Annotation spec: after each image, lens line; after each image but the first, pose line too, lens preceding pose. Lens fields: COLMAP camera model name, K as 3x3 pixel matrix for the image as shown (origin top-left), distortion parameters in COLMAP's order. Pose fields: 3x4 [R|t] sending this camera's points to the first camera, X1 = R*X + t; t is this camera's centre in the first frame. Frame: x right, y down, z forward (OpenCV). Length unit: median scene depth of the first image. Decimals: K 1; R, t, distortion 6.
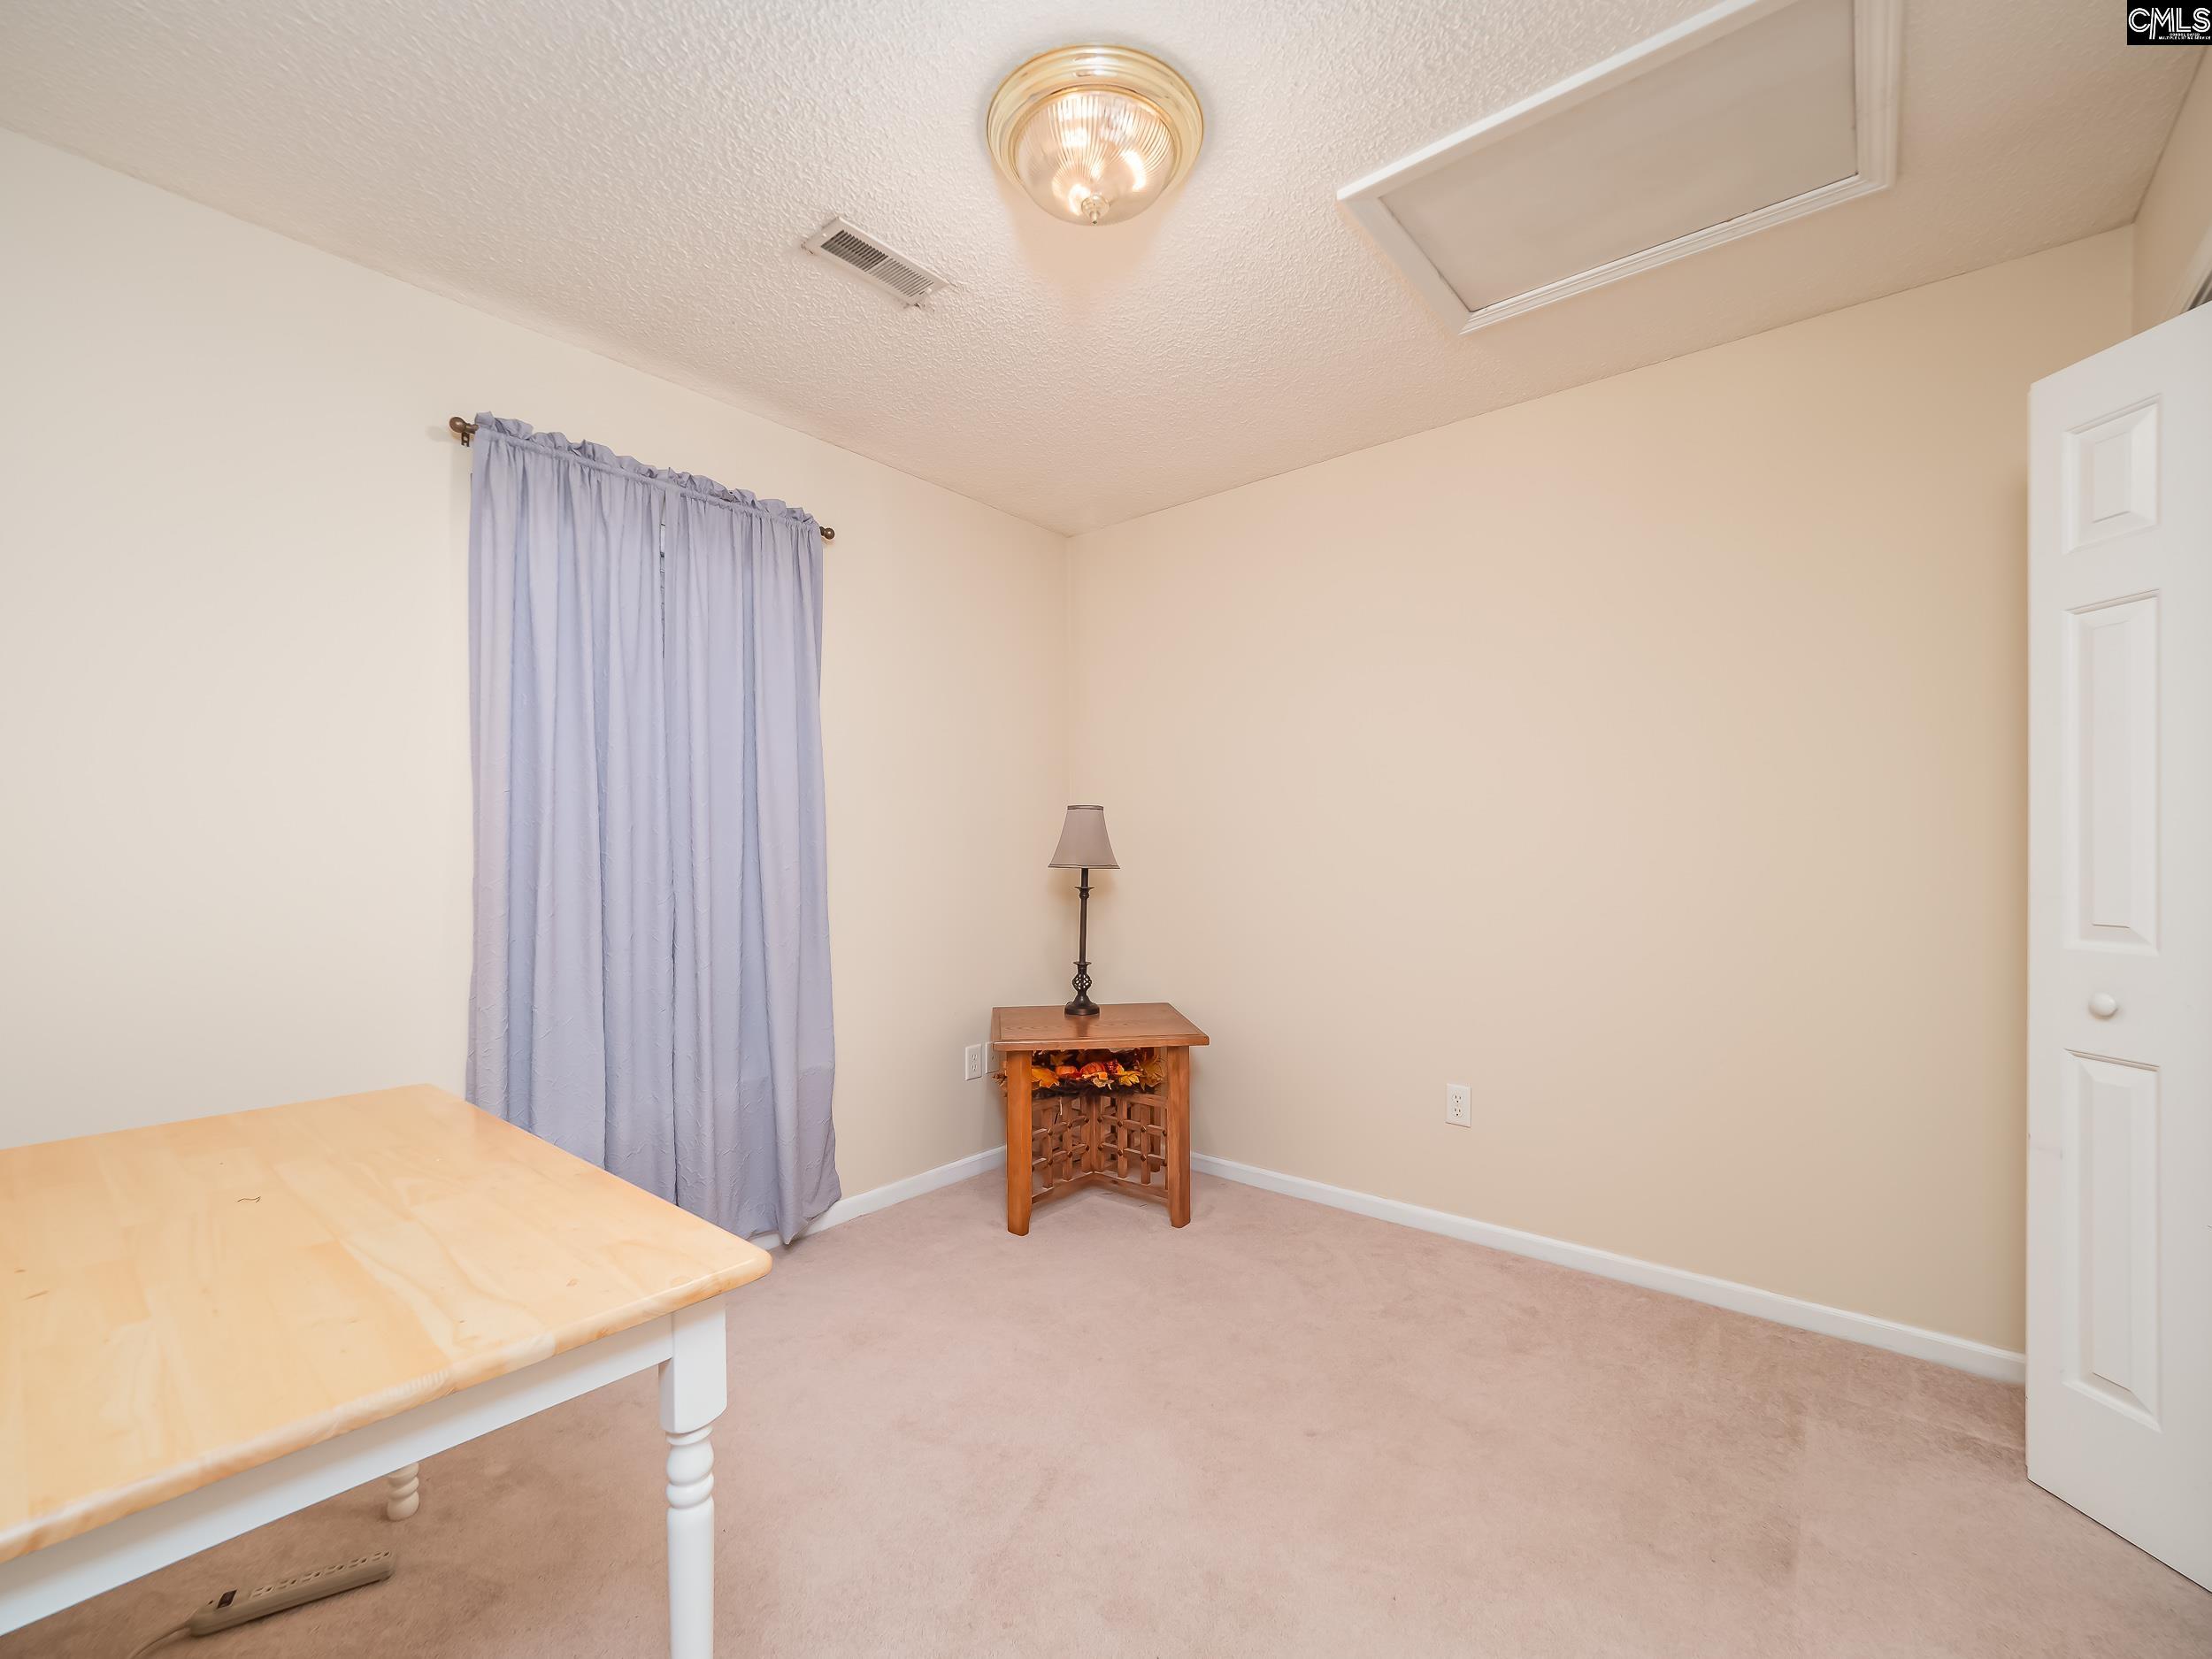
lens RADIAL K [[939.4, 0, 1106.3], [0, 939.4, 847.5], [0, 0, 1]] dist [-0.003743, -0.002715]
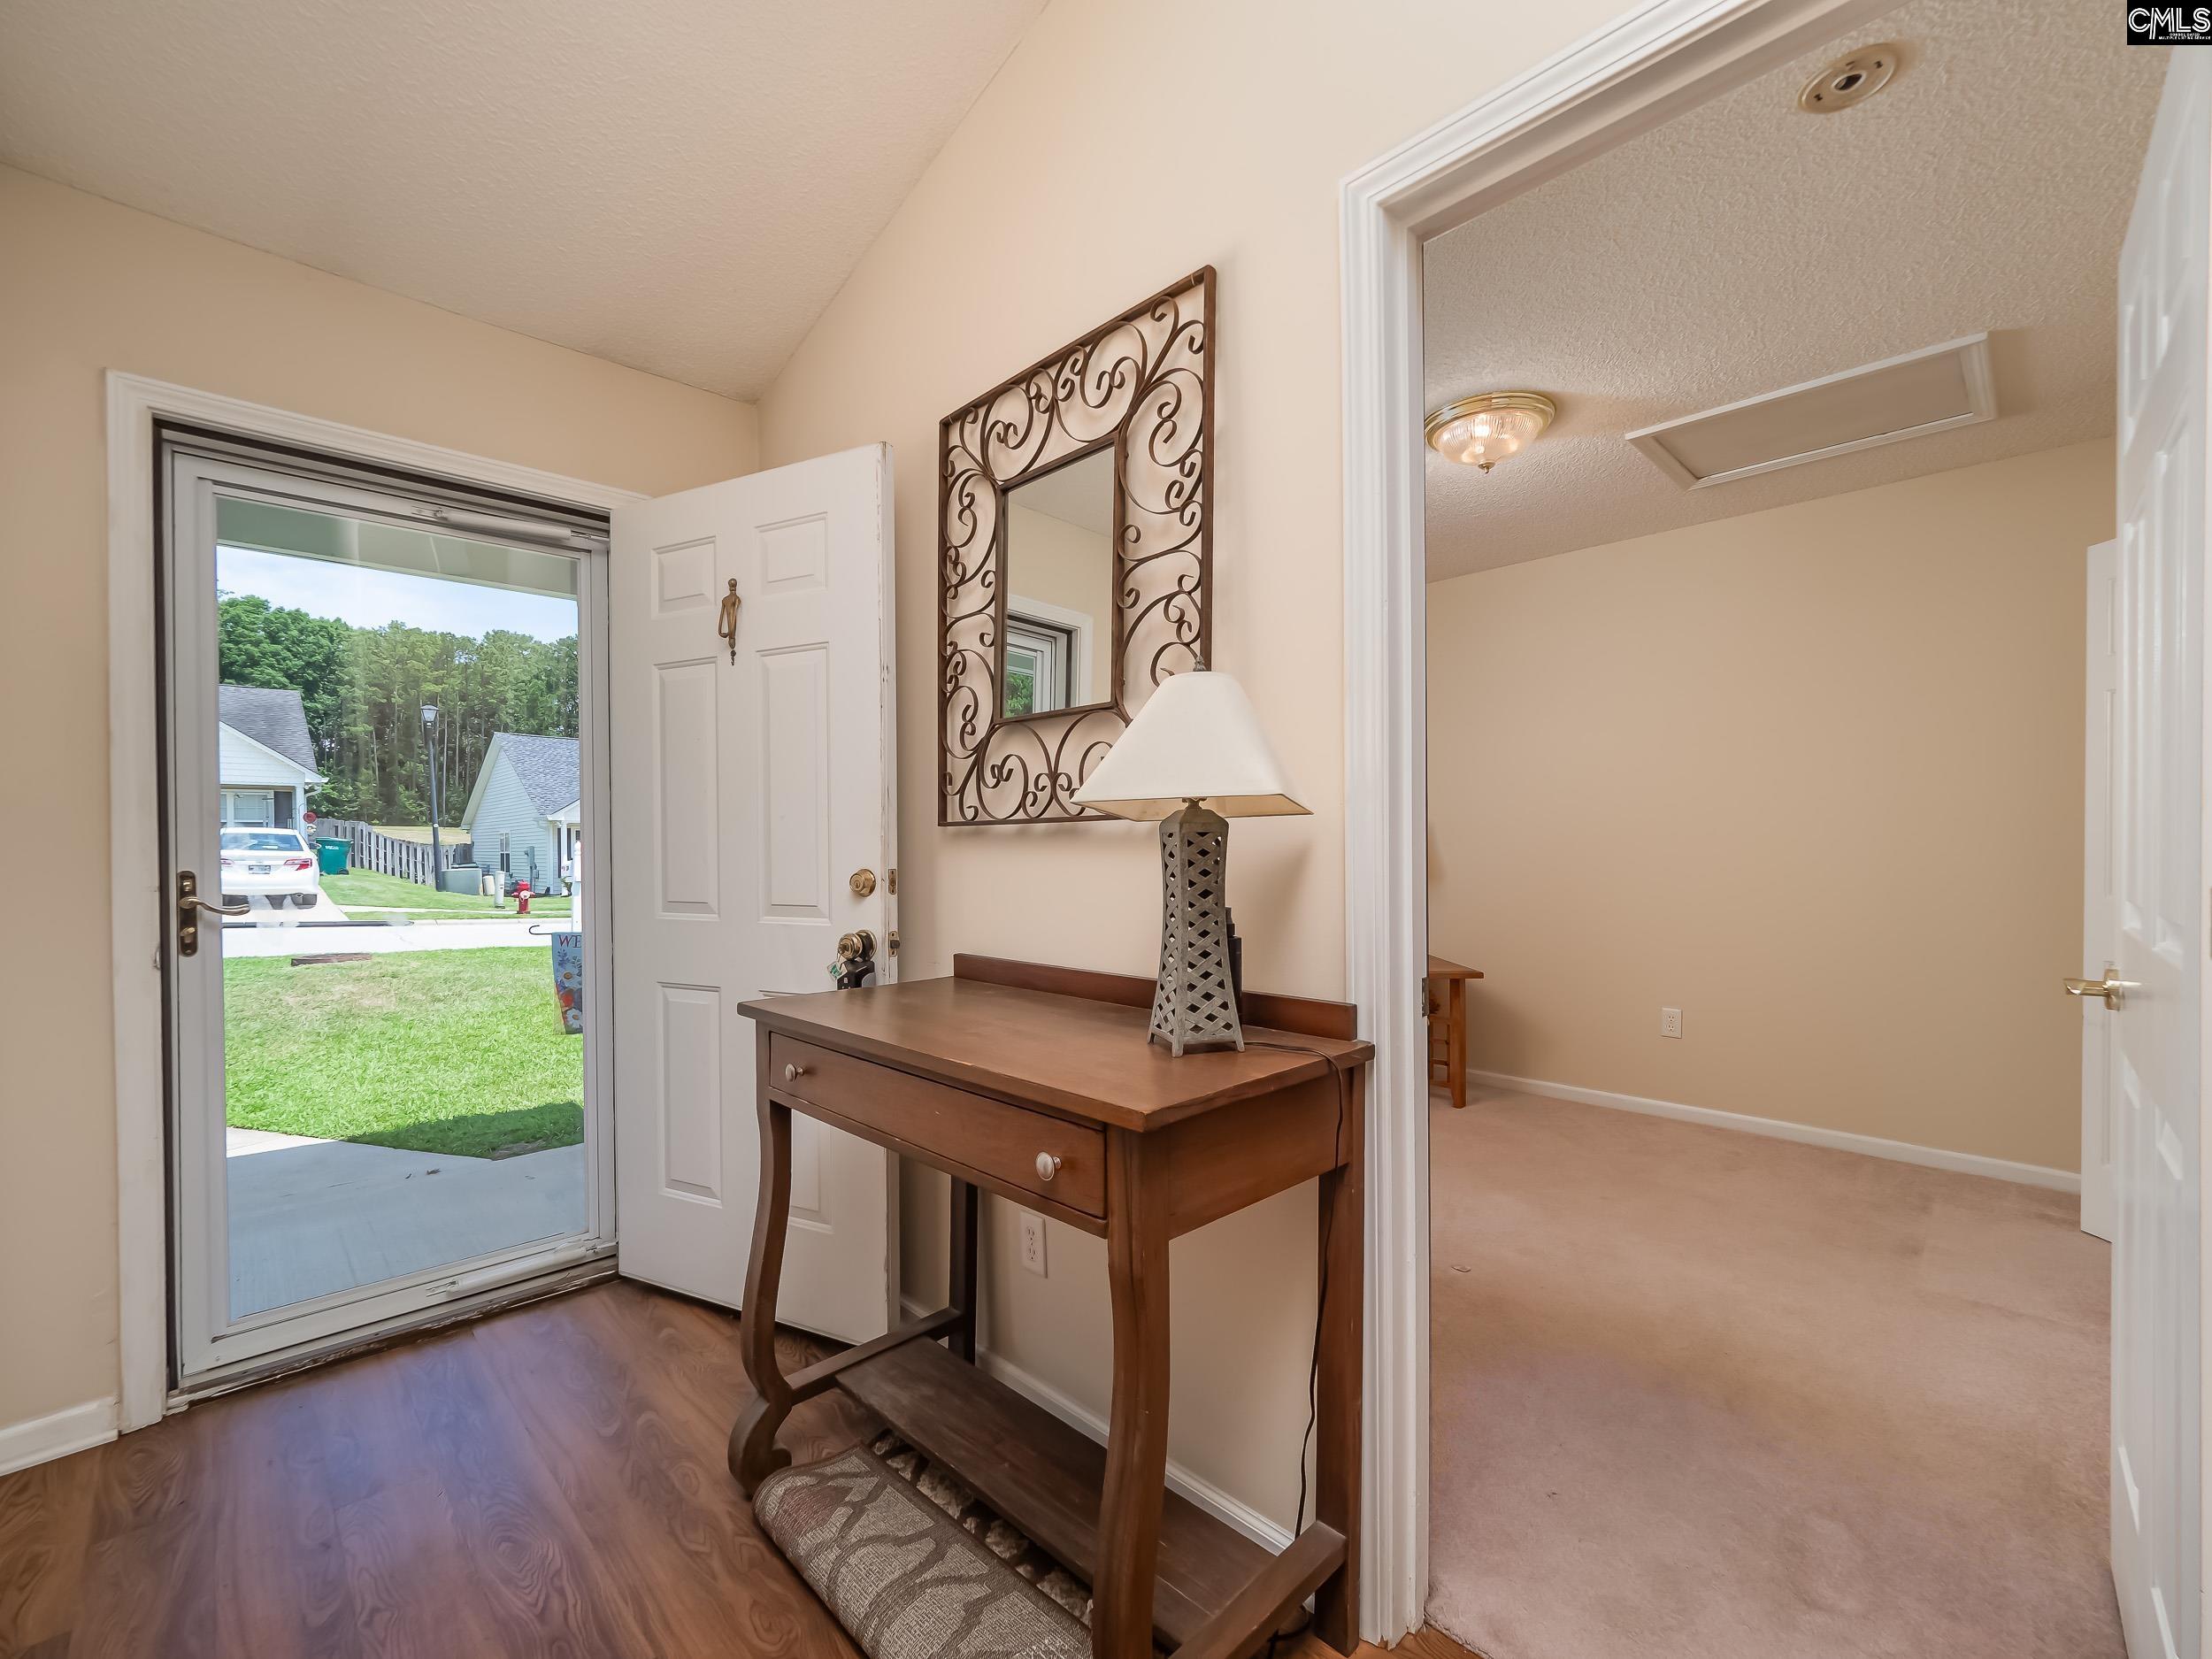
lens RADIAL K [[939.4, 0, 1103.3], [0, 939.4, 845.6], [0, 0, 1]] dist [-0.003743, -0.002715]
pose [[0.994155, 0.000143, -0.107961, -0.405498], [0.000587, 0.999977, 0.006734, 0.002021], [0.107959, -0.006758, 0.994132, -0.612734]]
